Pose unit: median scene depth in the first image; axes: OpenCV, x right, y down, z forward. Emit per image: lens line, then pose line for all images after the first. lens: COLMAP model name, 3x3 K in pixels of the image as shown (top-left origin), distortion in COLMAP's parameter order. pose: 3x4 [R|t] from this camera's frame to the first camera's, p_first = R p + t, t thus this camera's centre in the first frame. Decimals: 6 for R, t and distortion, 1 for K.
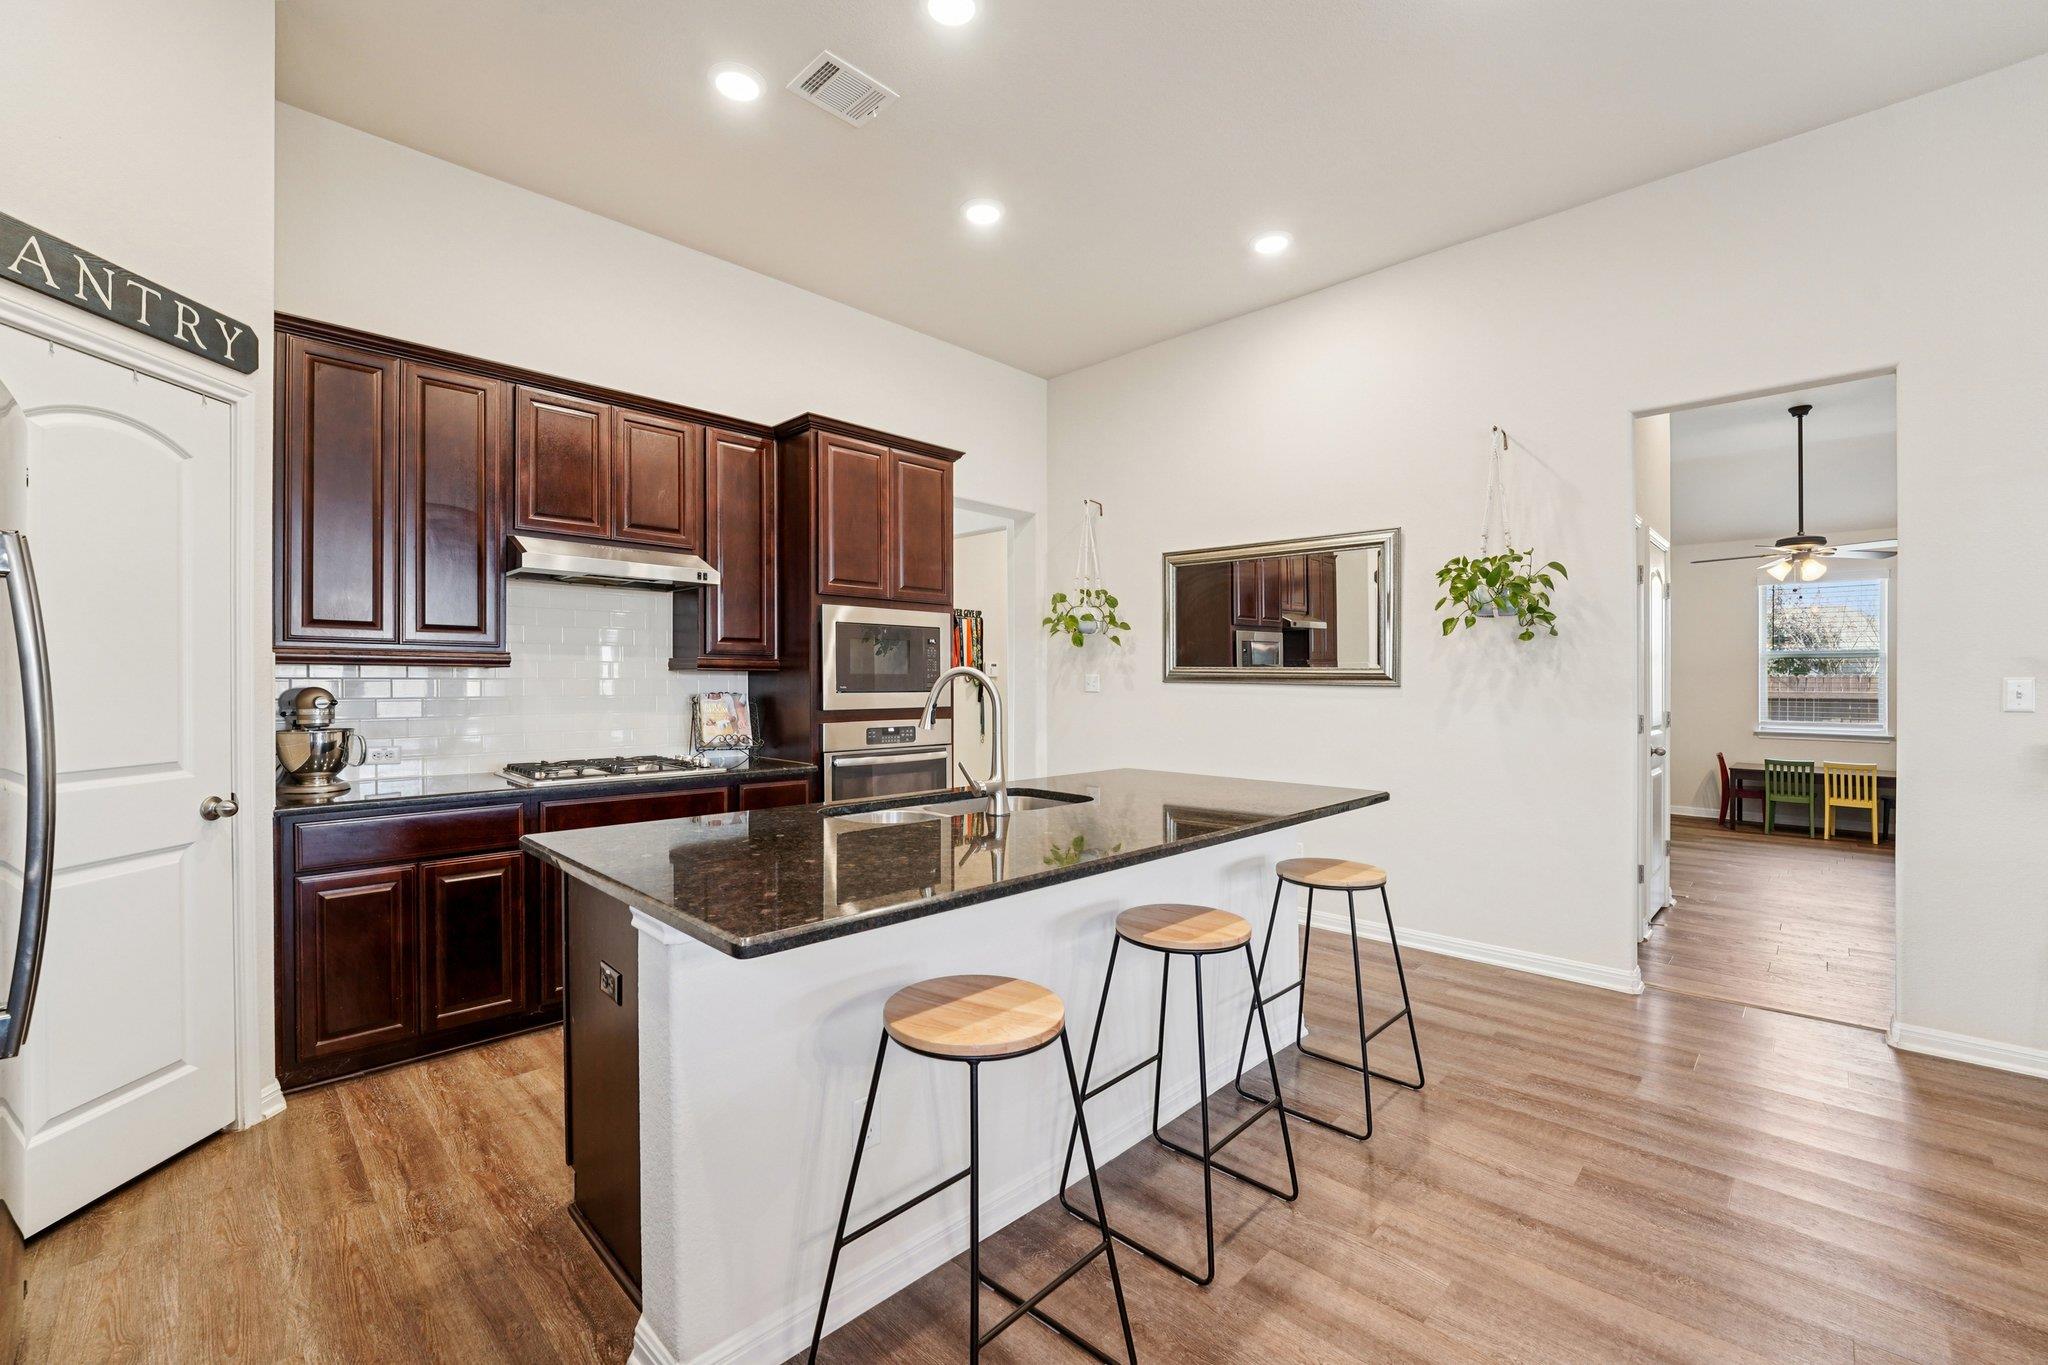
lens RADIAL K [[838.1, 0, 995.4], [0, 838.1, 685.3], [0, 0, 1]] dist [-0.027253, 0.003081]
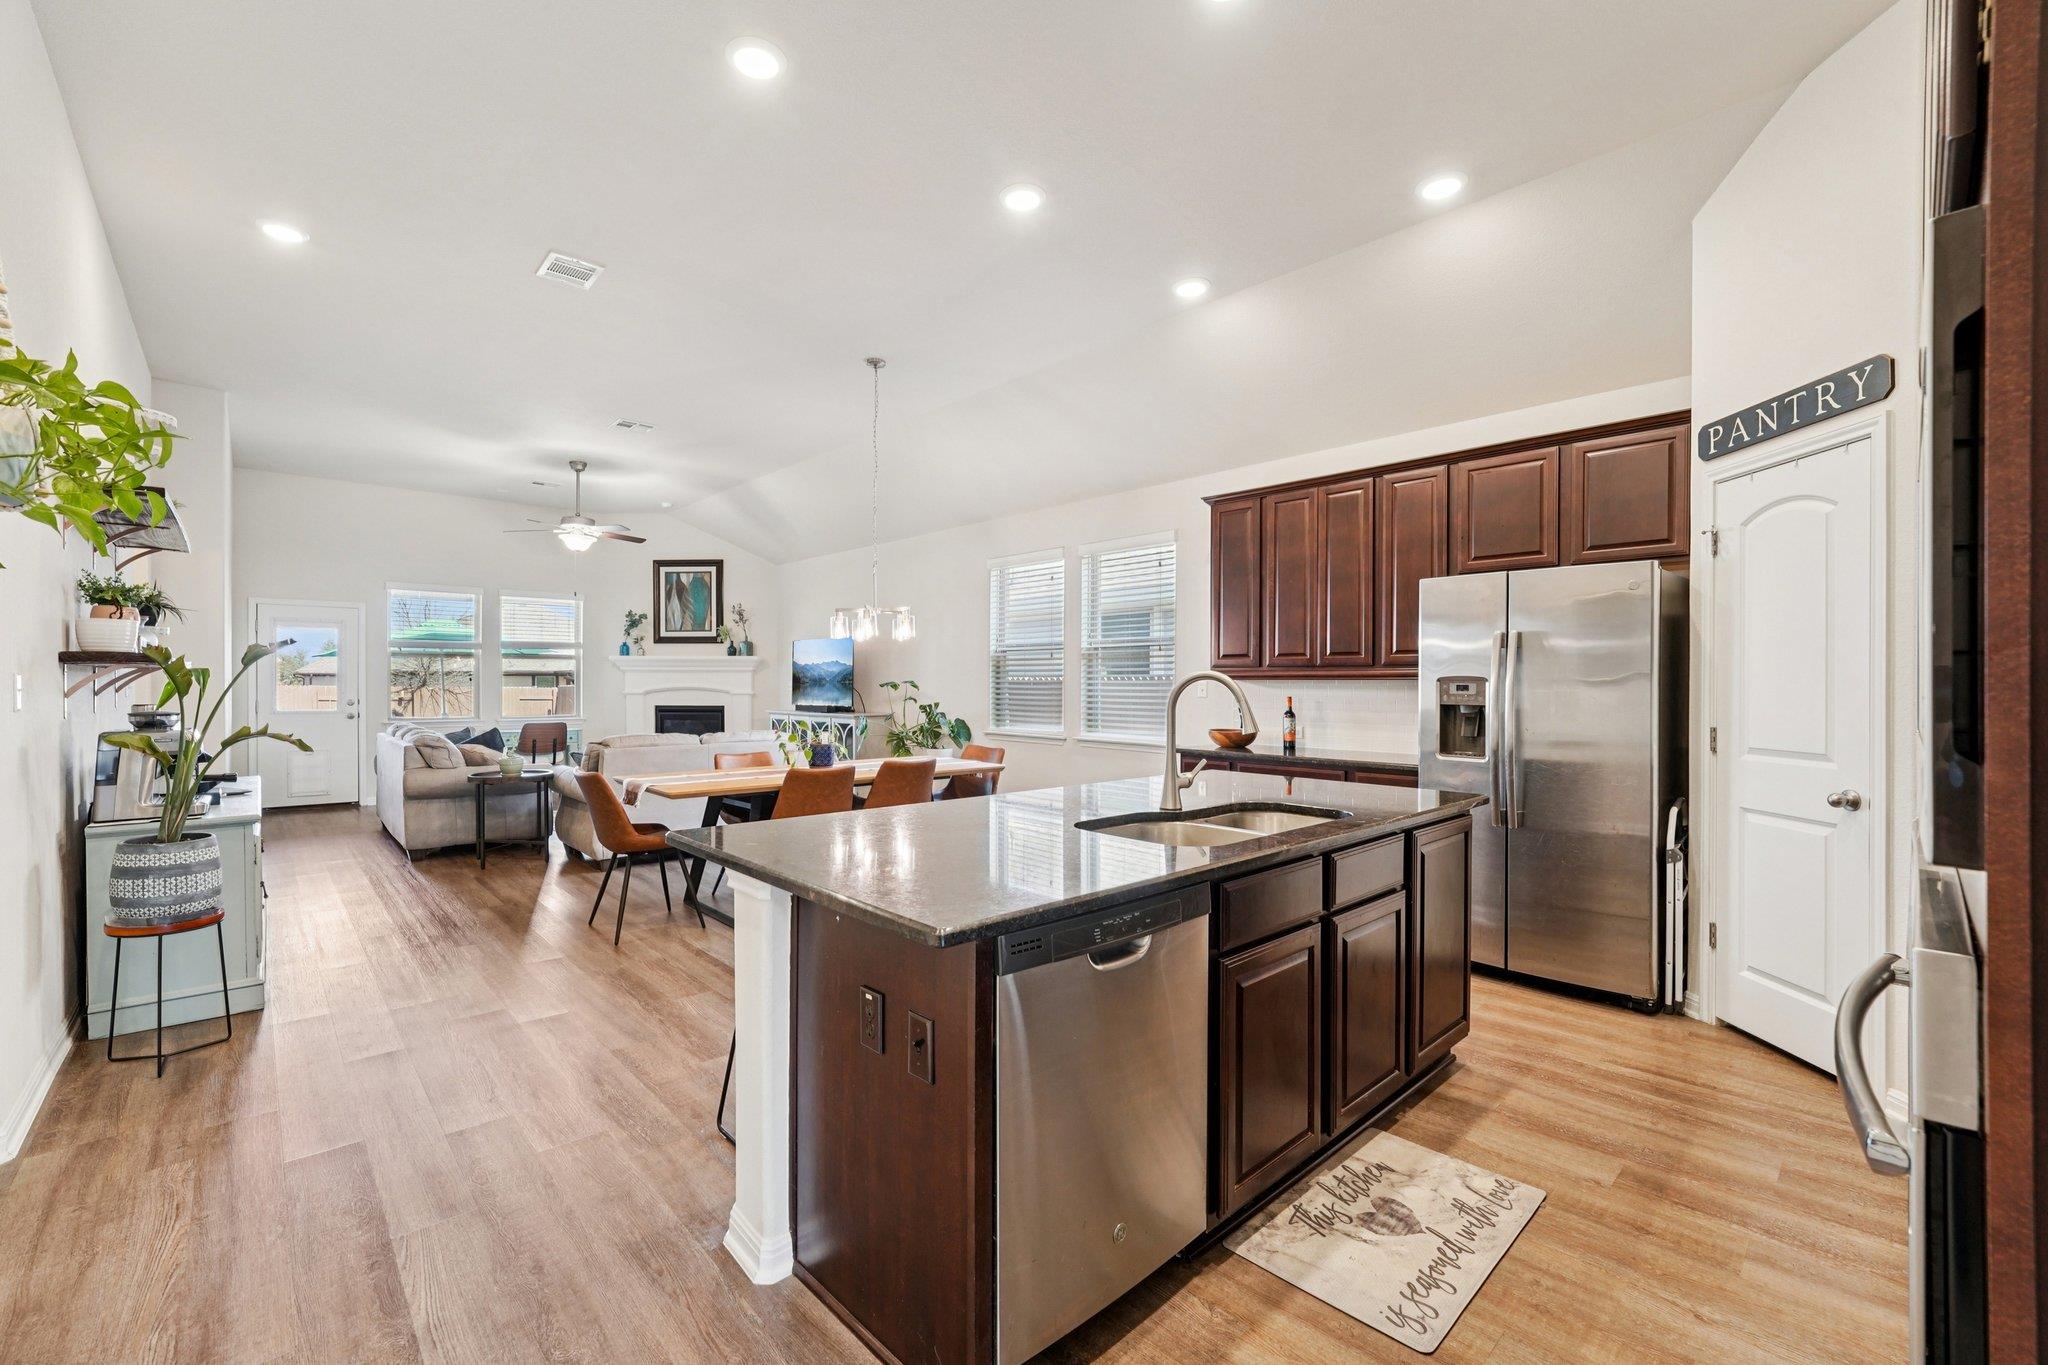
lens RADIAL K [[838.1, 0, 1000.7], [0, 838.1, 684.8], [0, 0, 1]] dist [-0.027253, 0.003081]
pose [[-0.999442, -0.007321, 0.032579, 0.145738], [-0.007119, 0.999955, 0.006285, -0.006085], [-0.032623, 0.006050, -0.999449, 1.575270]]
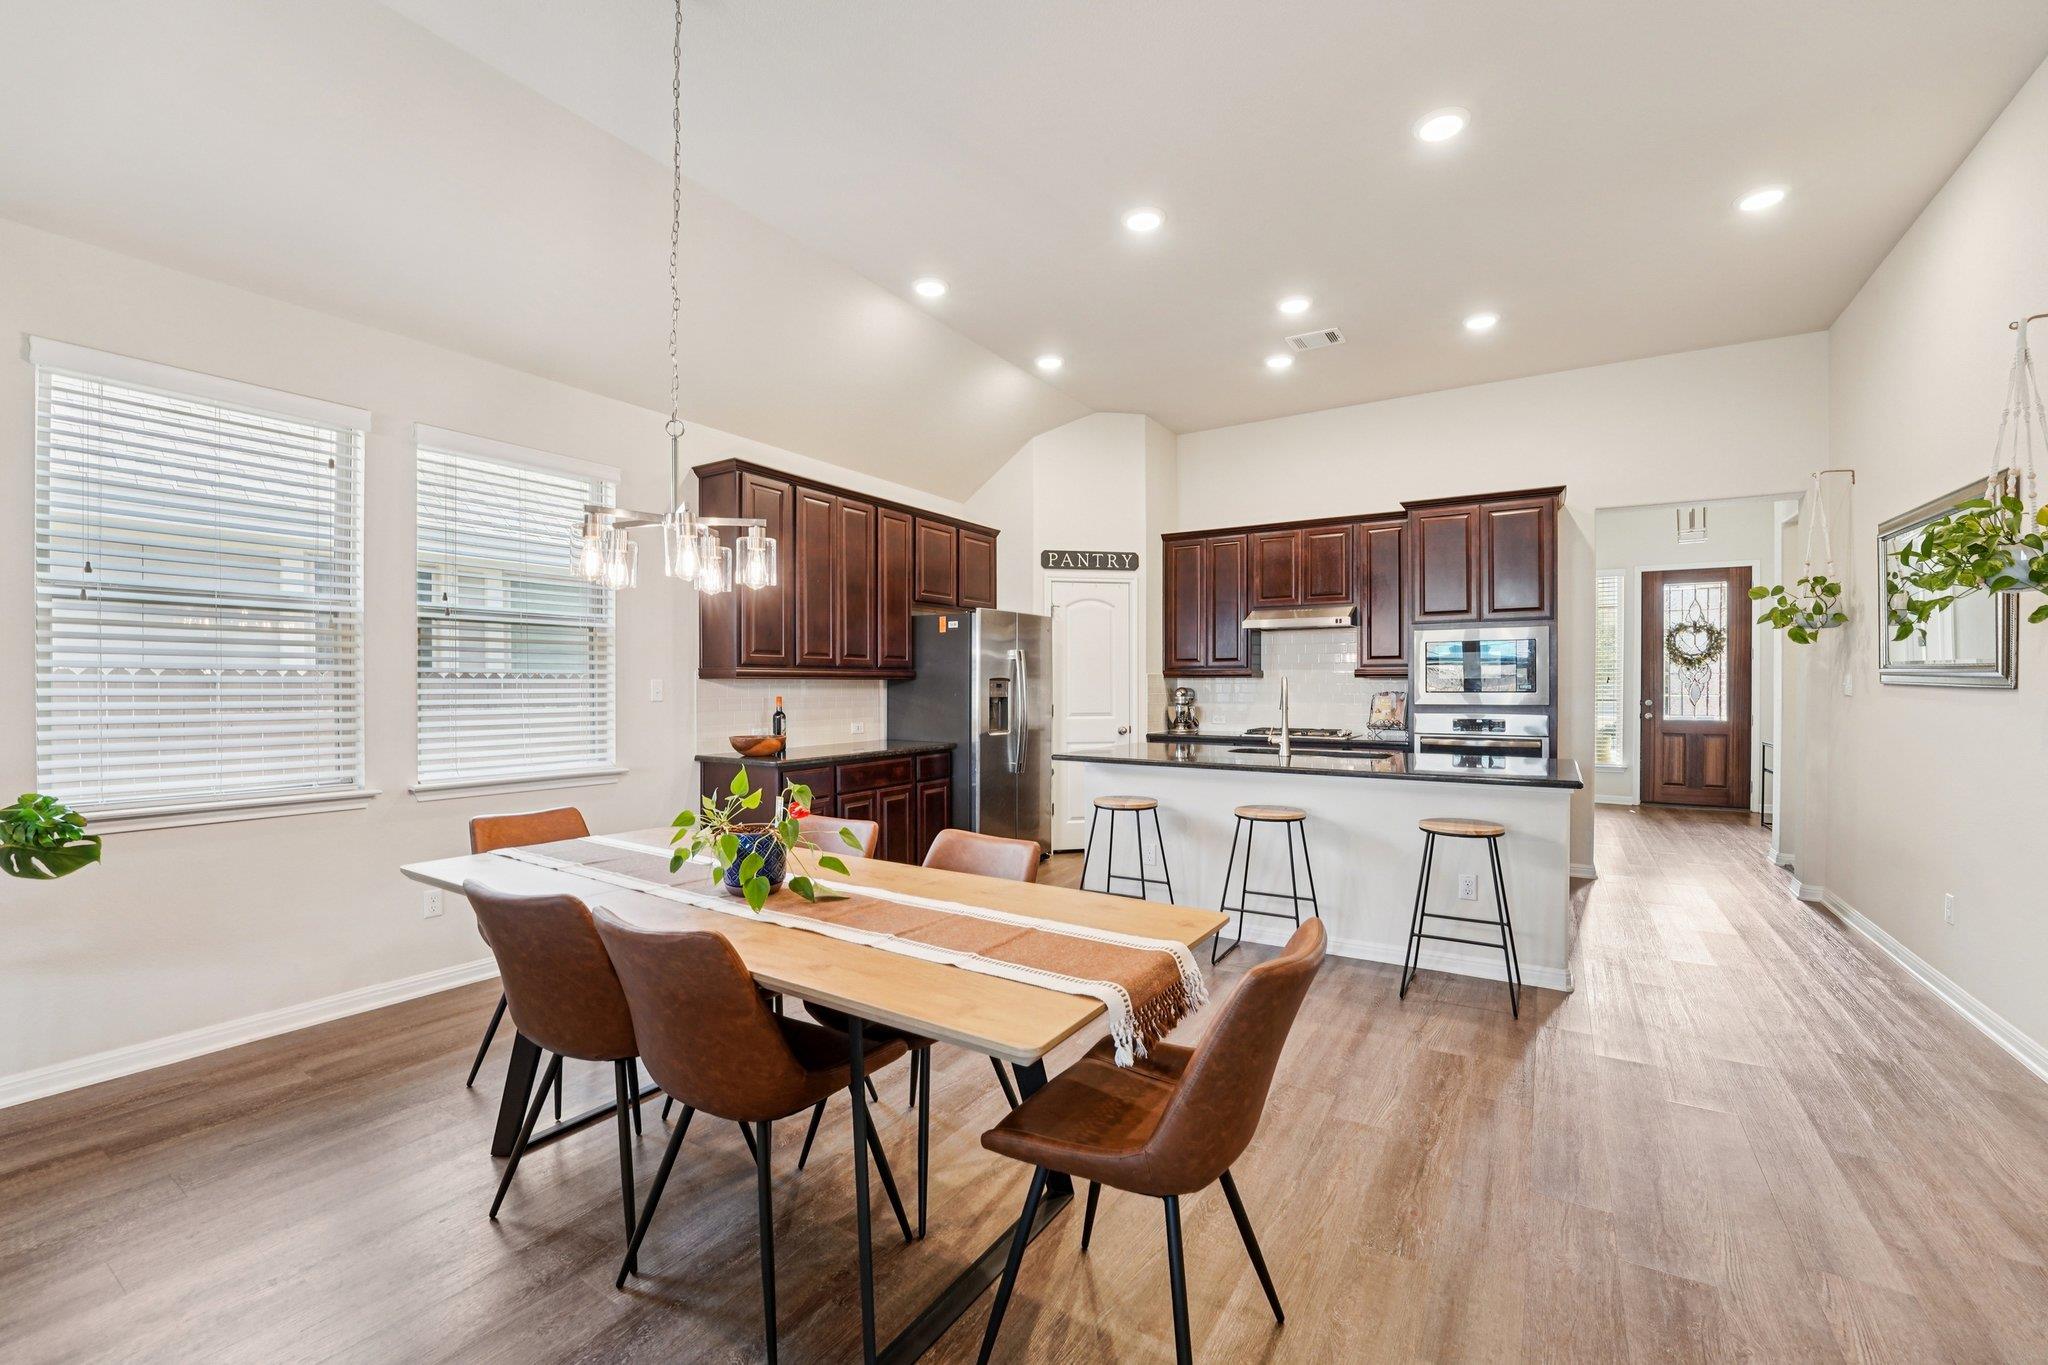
lens RADIAL K [[838.1, 0, 1025.6], [0, 838.1, 688.7], [0, 0, 1]] dist [-0.027253, 0.003081]
pose [[0.231636, 0.002124, -0.972800, 1.259333], [-0.003176, 0.999994, 0.001427, 0.003897], [0.972797, 0.002759, 0.231641, 0.012728]]
